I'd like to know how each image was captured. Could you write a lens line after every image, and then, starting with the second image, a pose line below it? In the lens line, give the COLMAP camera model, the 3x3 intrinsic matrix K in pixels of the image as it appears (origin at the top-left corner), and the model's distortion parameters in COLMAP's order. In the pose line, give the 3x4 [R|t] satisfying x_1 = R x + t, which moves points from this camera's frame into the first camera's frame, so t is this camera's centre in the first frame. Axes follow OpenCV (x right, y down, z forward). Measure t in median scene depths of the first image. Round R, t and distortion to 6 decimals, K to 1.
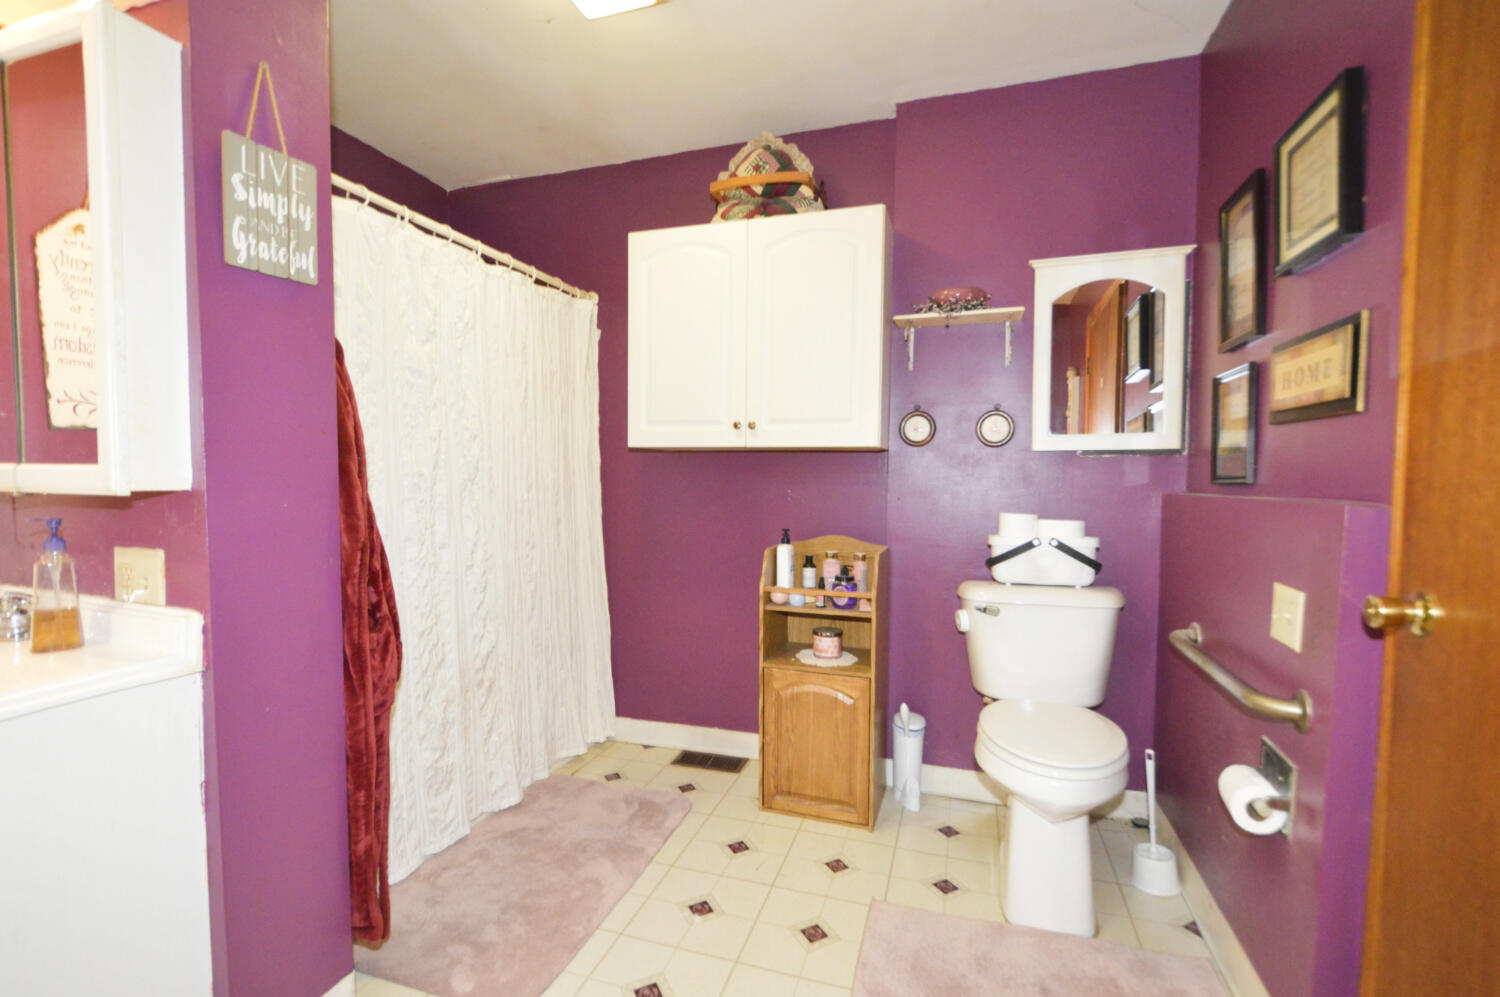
lens RADIAL K [[670.8, 0, 748.2], [0, 670.8, 509.6], [0, 0, 1]] dist [0.010876, -0.008753]
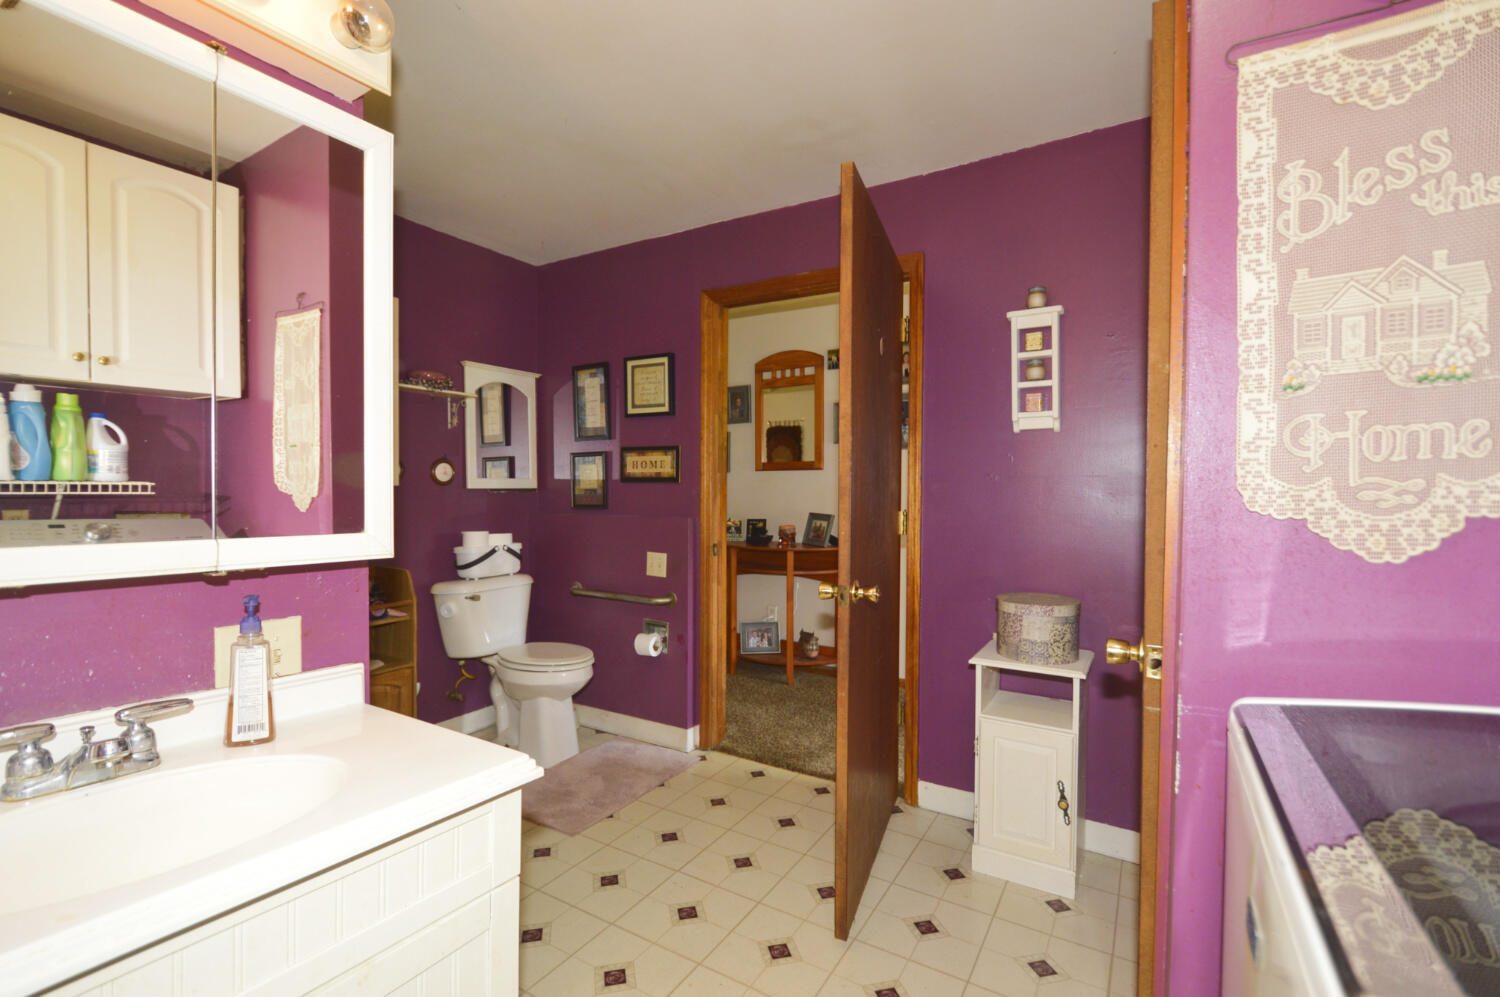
lens RADIAL K [[670.8, 0, 748.2], [0, 670.8, 509.6], [0, 0, 1]] dist [0.010876, -0.008753]
pose [[0.230951, -0.032508, 0.972422, -0.952340], [0.045248, 0.998719, 0.022641, -0.051242], [-0.971913, 0.038771, 0.232126, 0.067591]]
